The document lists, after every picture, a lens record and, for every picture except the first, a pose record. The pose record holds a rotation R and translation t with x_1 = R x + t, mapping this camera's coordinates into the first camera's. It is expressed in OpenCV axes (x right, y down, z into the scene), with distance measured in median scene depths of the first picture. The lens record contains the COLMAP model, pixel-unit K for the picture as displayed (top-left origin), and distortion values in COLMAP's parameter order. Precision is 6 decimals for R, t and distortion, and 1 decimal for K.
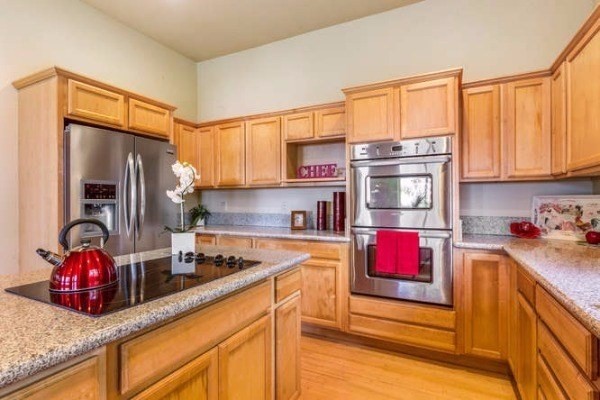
lens RADIAL K [[299.6, 0, 300.0], [0, 299.6, 200.0], [0, 0, 1]] dist [-0.006980, -0.000102]
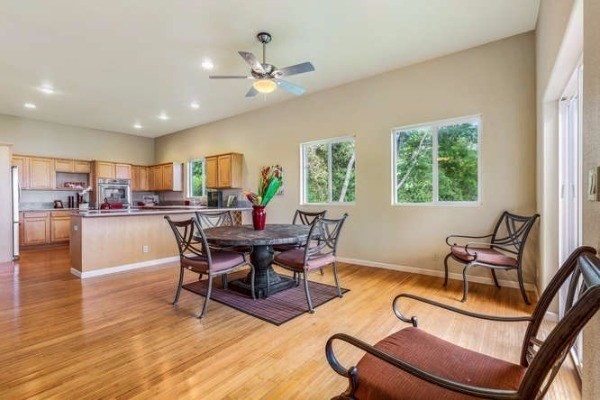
lens RADIAL K [[284.8, 0, 312.7], [0, 284.8, 200.1], [0, 0, 1]] dist [0.001563, 0.000121]
pose [[0.149984, -0.002232, 0.988686, -2.514412], [0.004273, 0.999990, 0.001610, 0.051213], [-0.988679, 0.003983, 0.149992, -1.724082]]
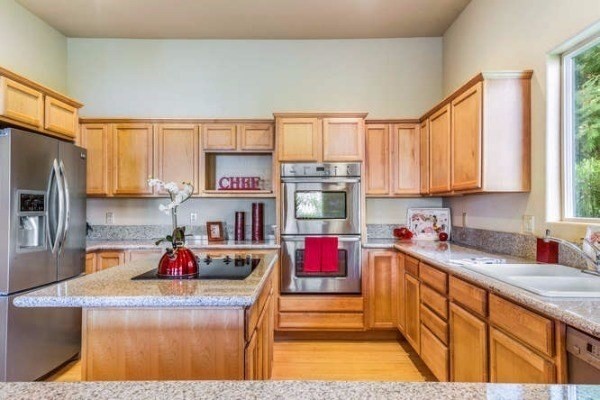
lens RADIAL K [[408.4, 0, 300.0], [0, 408.4, 200.0], [0, 0, 1]] dist [0.005353, 0.000627]
pose [[0.898472, 0.010822, 0.438897, -0.443900], [-0.003200, 0.999831, -0.018103, -0.015318], [-0.439019, 0.014861, 0.898355, -0.419575]]
